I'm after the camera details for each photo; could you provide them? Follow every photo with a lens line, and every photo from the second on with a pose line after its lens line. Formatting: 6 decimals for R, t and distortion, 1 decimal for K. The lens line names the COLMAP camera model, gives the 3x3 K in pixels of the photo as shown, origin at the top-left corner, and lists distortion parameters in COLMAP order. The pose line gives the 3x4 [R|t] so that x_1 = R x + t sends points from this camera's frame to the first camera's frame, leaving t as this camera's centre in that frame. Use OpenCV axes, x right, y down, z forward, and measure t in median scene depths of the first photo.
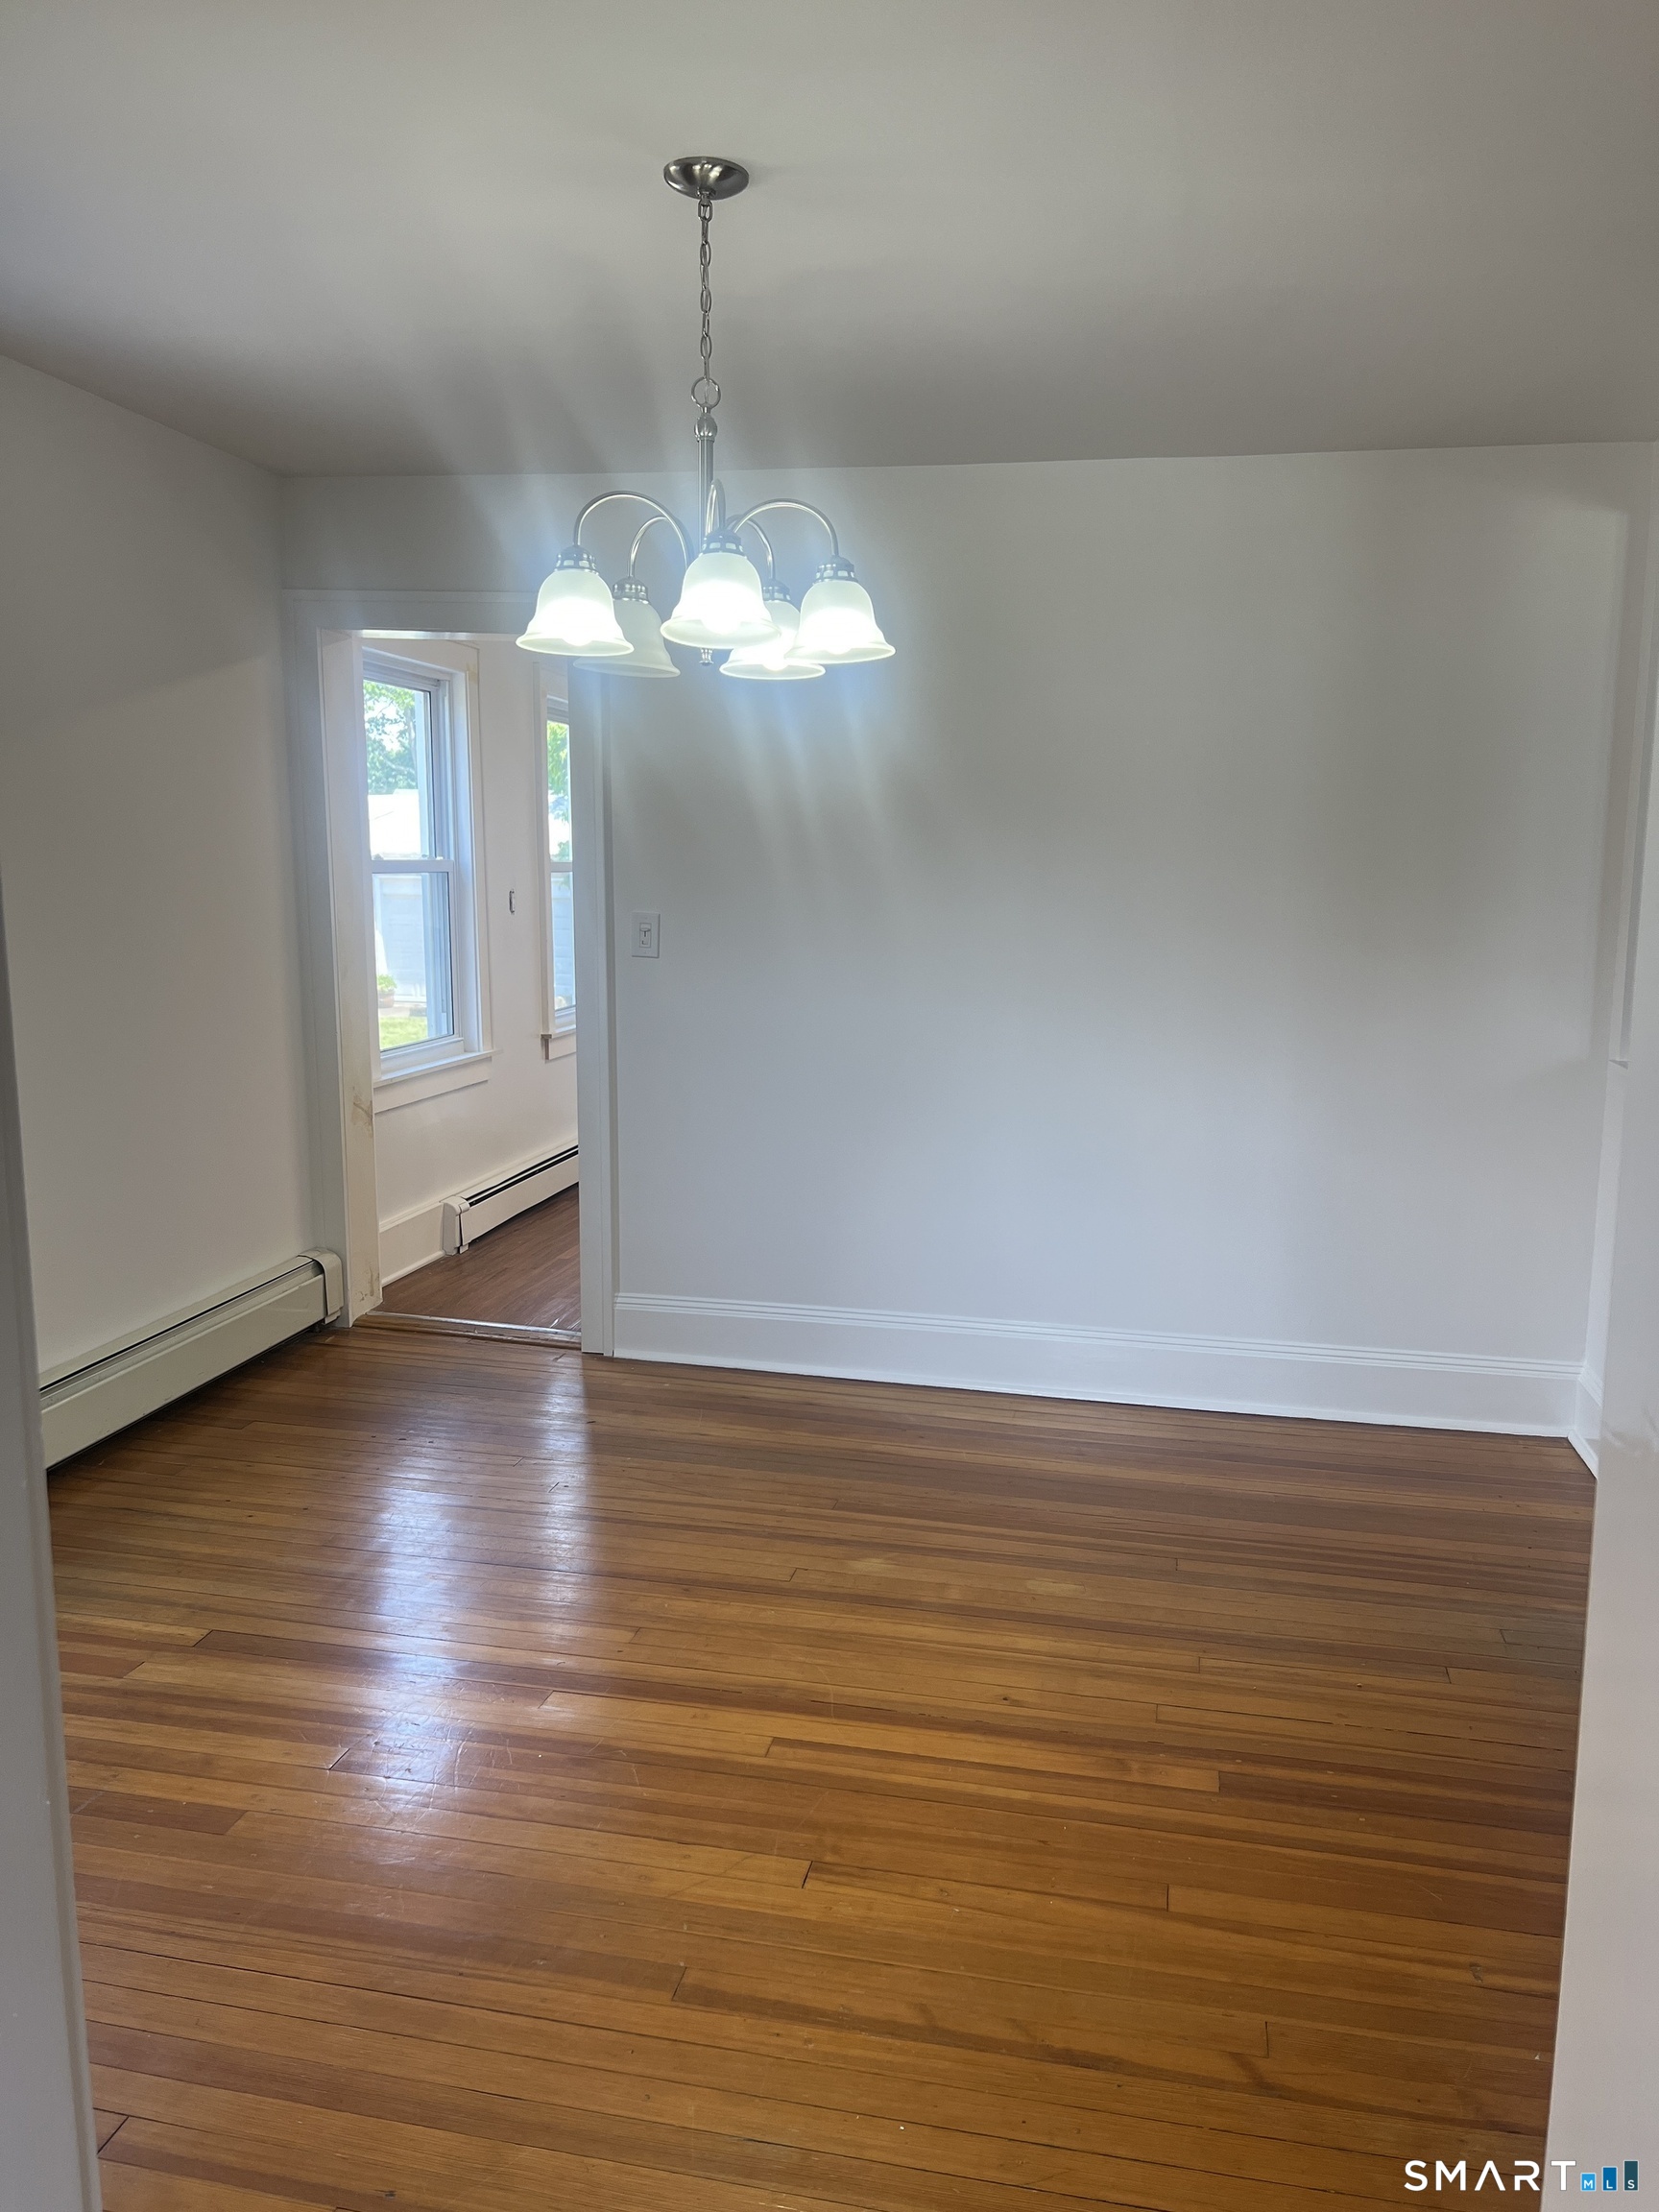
lens RADIAL K [[1666.3, 0, 833.1], [0, 1666.3, 1115.1], [0, 0, 1]] dist [0.081199, -0.095165]
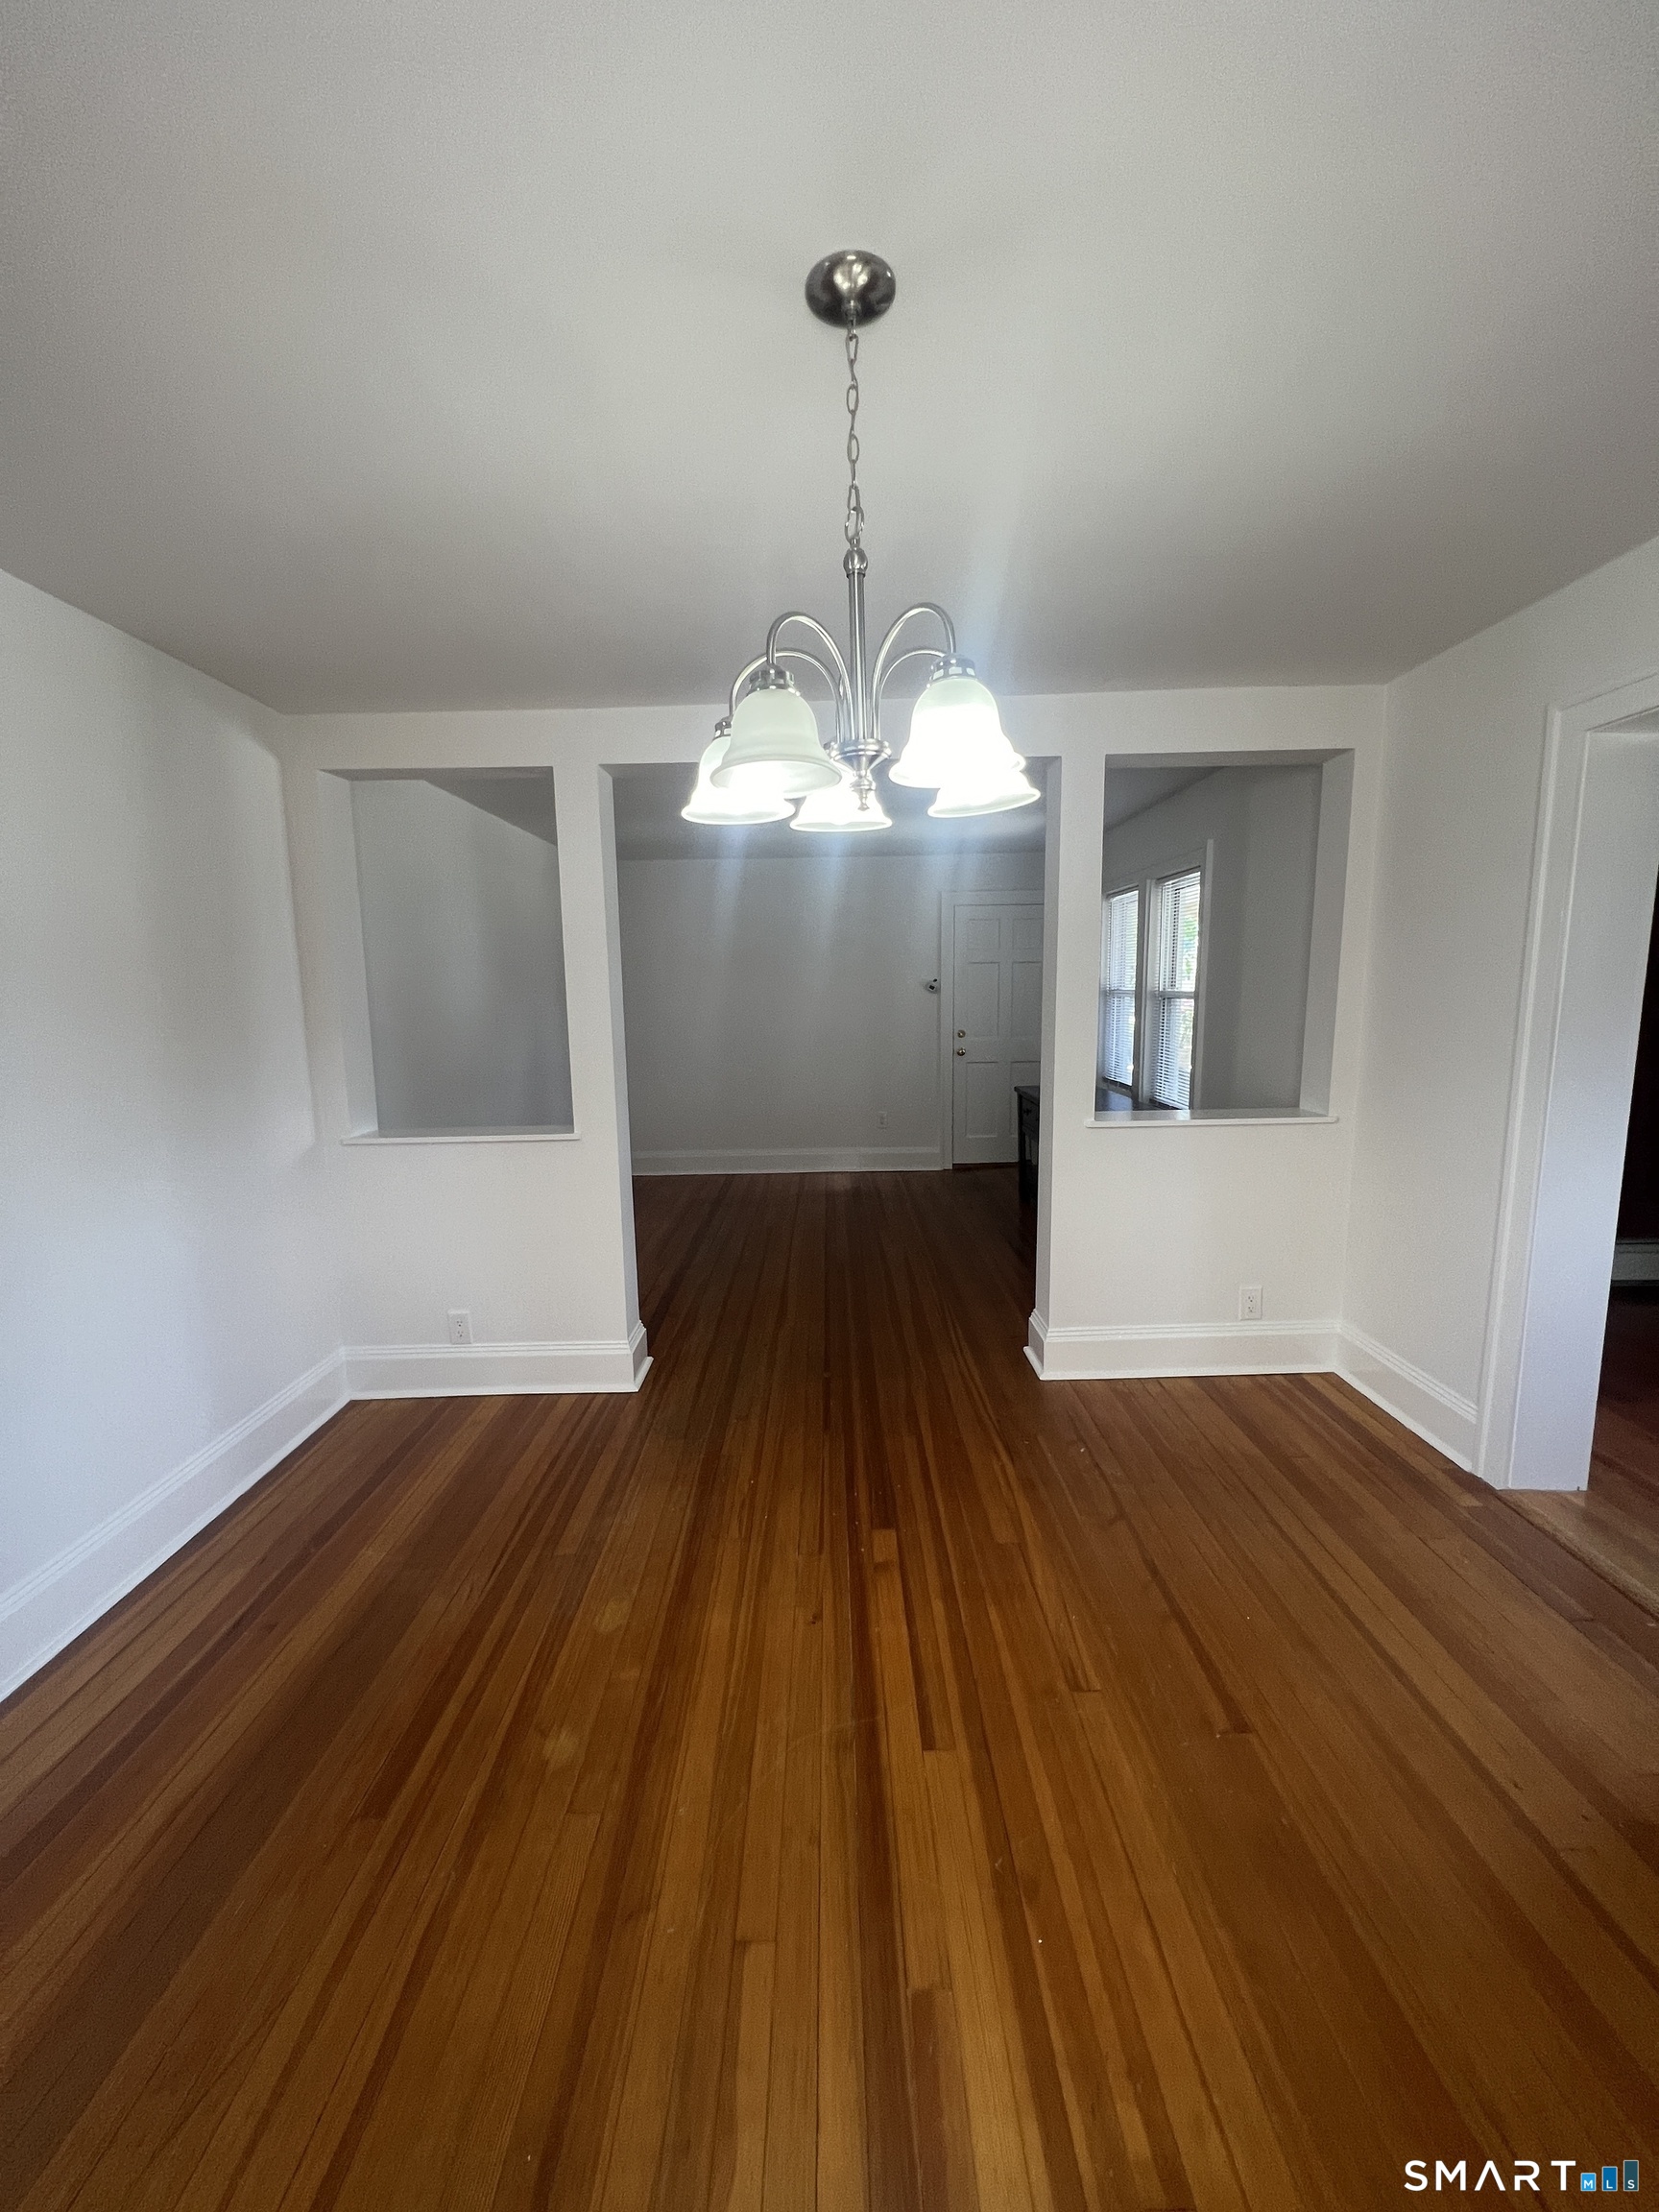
lens RADIAL K [[882.1, 0, 828.2], [0, 882.1, 1124.8], [0, 0, 1]] dist [0.000104, -0.000154]
pose [[-0.210274, -0.142045, 0.967268, -0.516605], [0.170987, 0.968795, 0.179440, -0.159245], [-0.962574, 0.203122, -0.179424, 1.020051]]
